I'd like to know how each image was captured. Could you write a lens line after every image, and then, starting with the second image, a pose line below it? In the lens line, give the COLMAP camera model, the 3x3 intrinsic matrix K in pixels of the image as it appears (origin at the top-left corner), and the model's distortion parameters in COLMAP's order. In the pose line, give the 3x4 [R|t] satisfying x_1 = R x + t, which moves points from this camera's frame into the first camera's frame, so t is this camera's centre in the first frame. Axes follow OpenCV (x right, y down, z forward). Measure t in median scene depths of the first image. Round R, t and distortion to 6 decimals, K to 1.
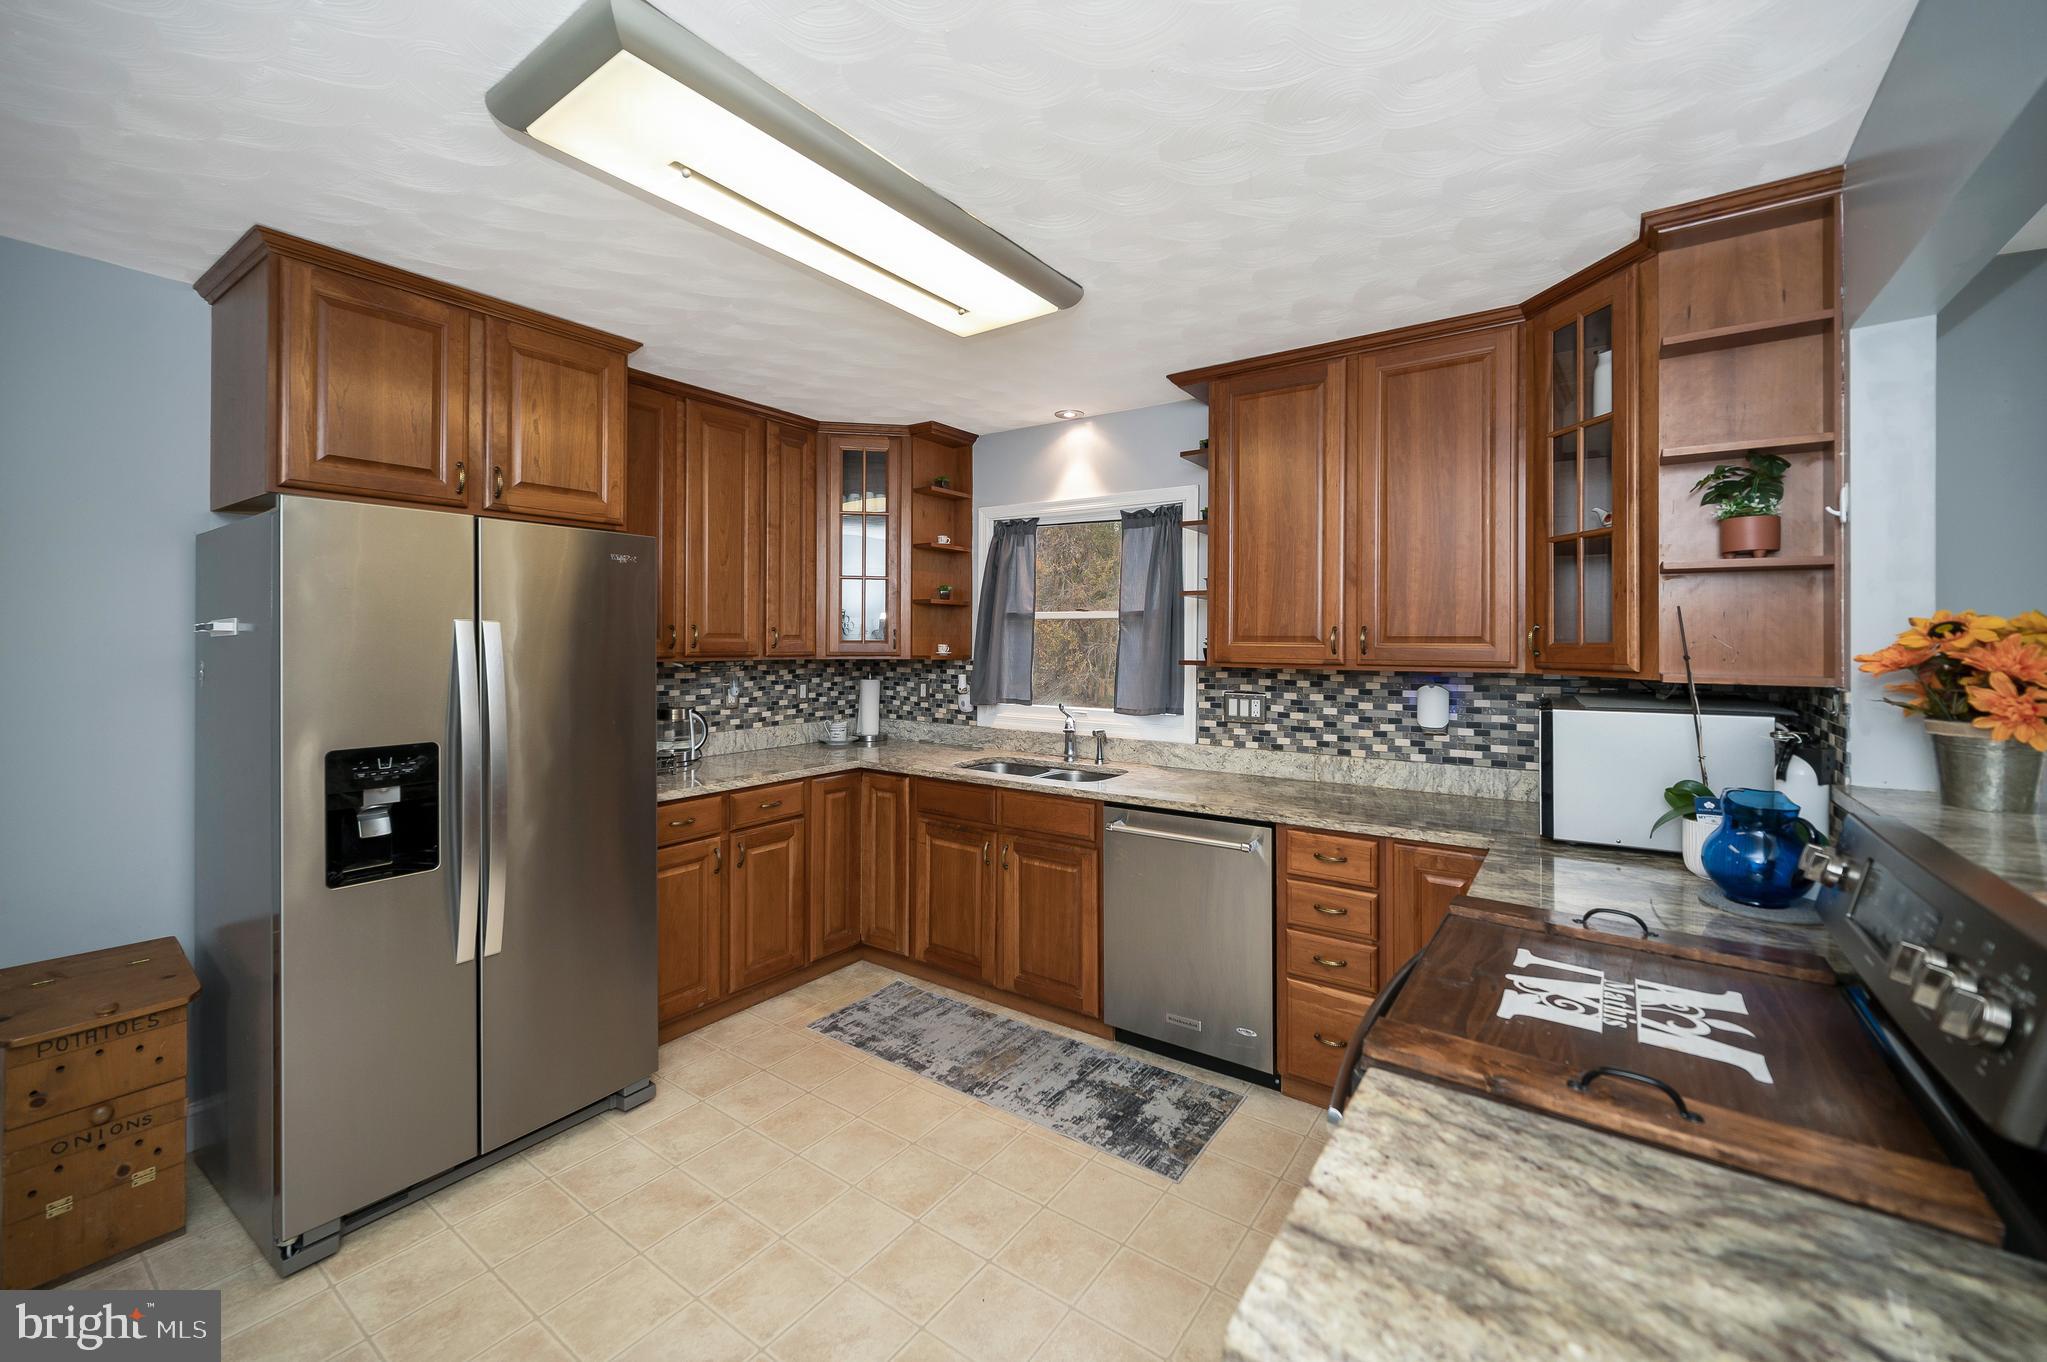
lens RADIAL K [[817.3, 0, 1026.9], [0, 817.3, 641.4], [0, 0, 1]] dist [-0.001679, 0.000648]
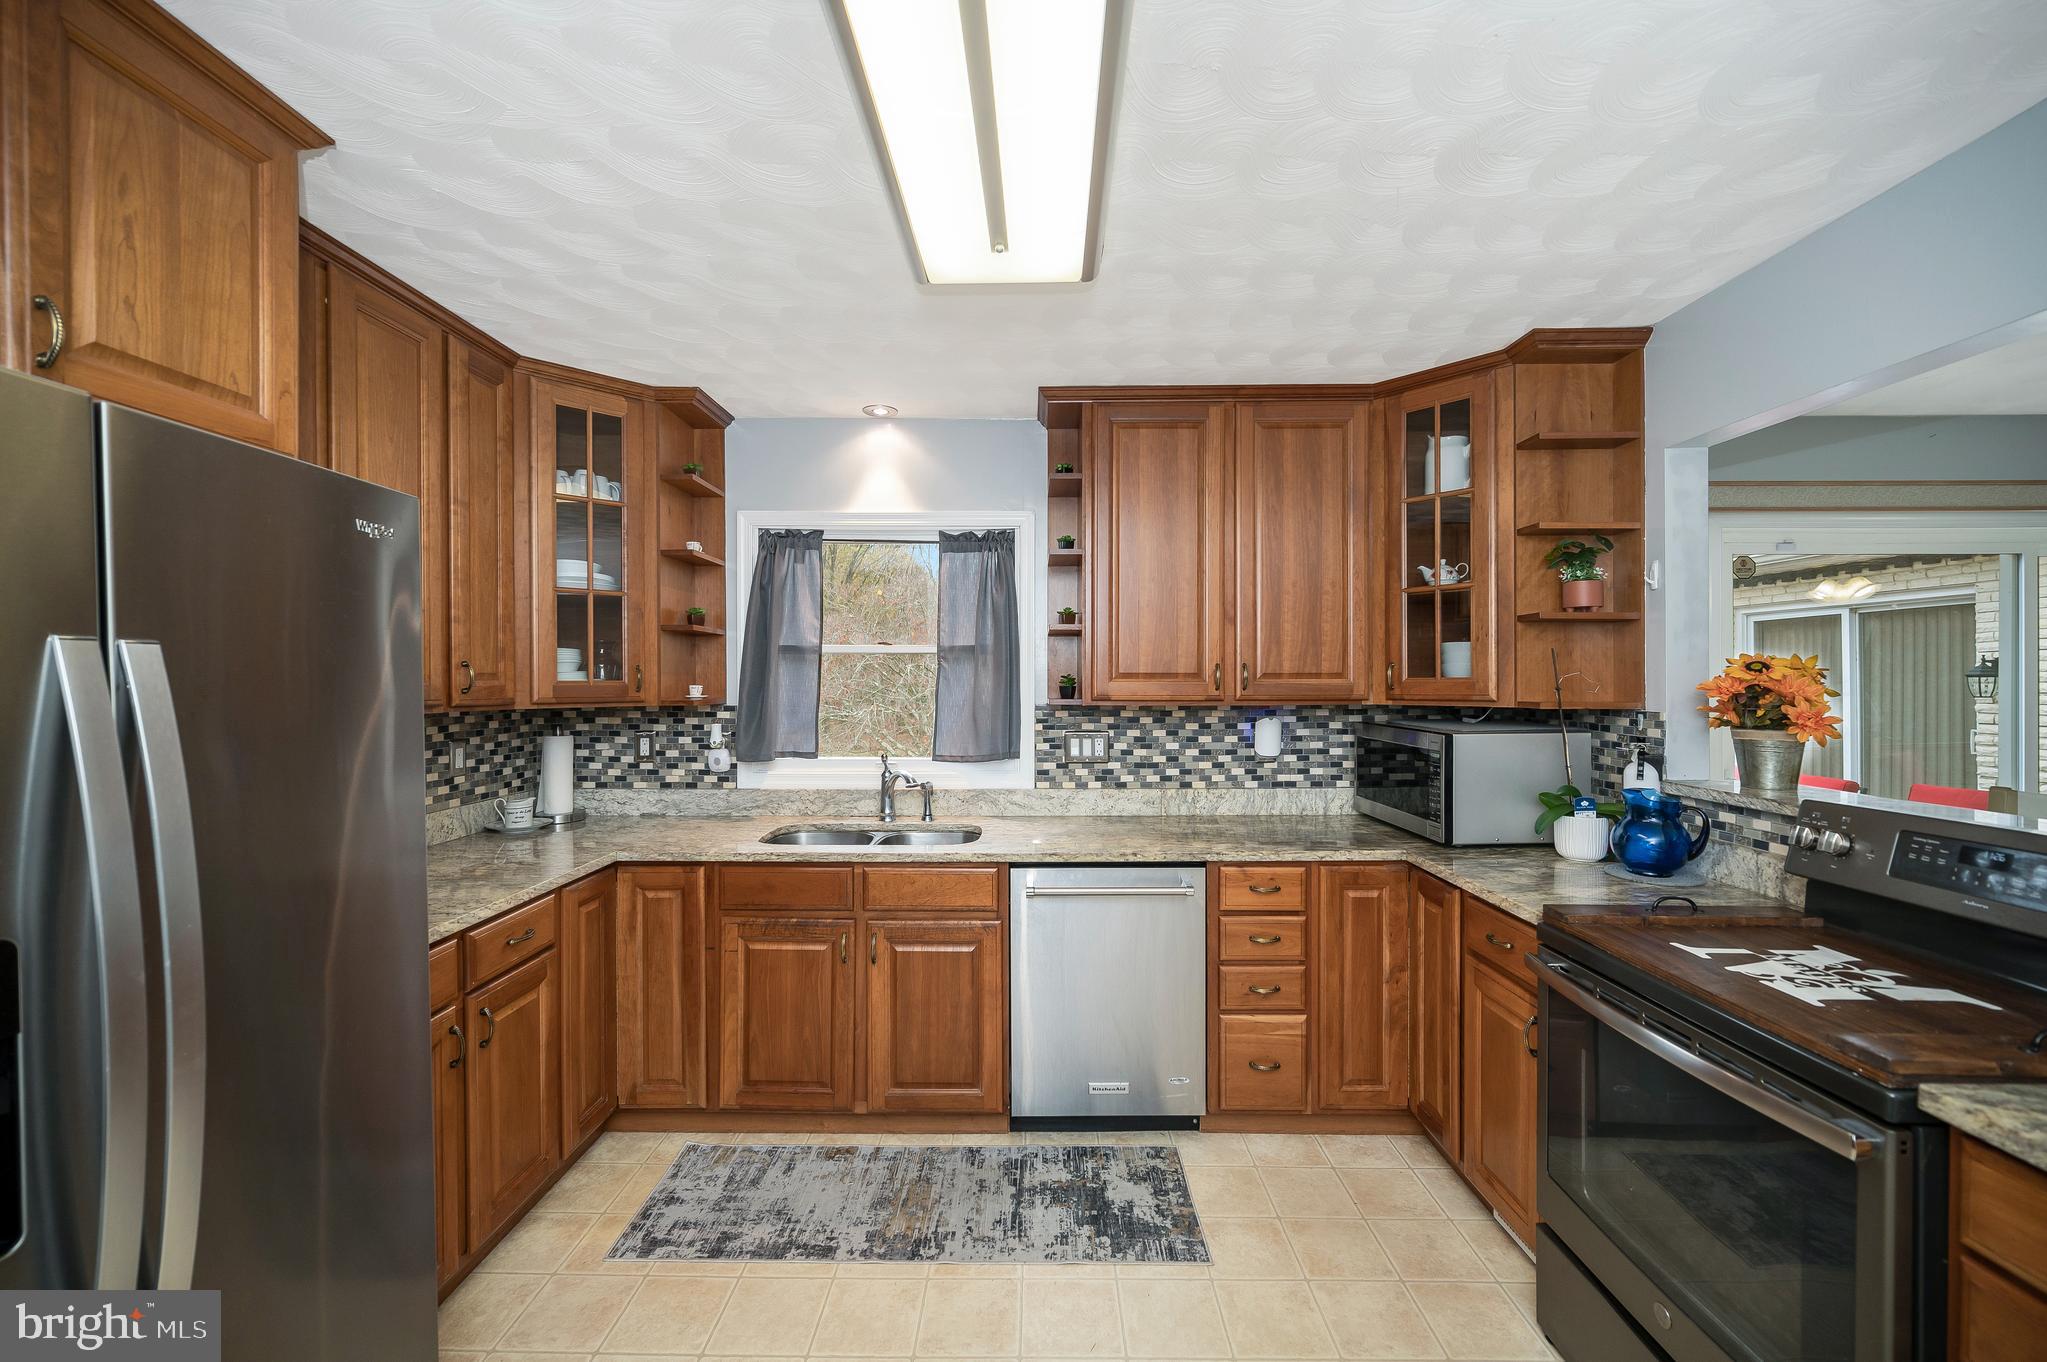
lens RADIAL K [[817.3, 0, 1022.1], [0, 817.3, 686.0], [0, 0, 1]] dist [-0.001679, 0.000648]
pose [[0.824026, -0.011114, 0.566444, -0.368369], [0.006365, 0.999926, 0.010360, -0.001992], [-0.566517, -0.004931, 0.824035, 0.262593]]
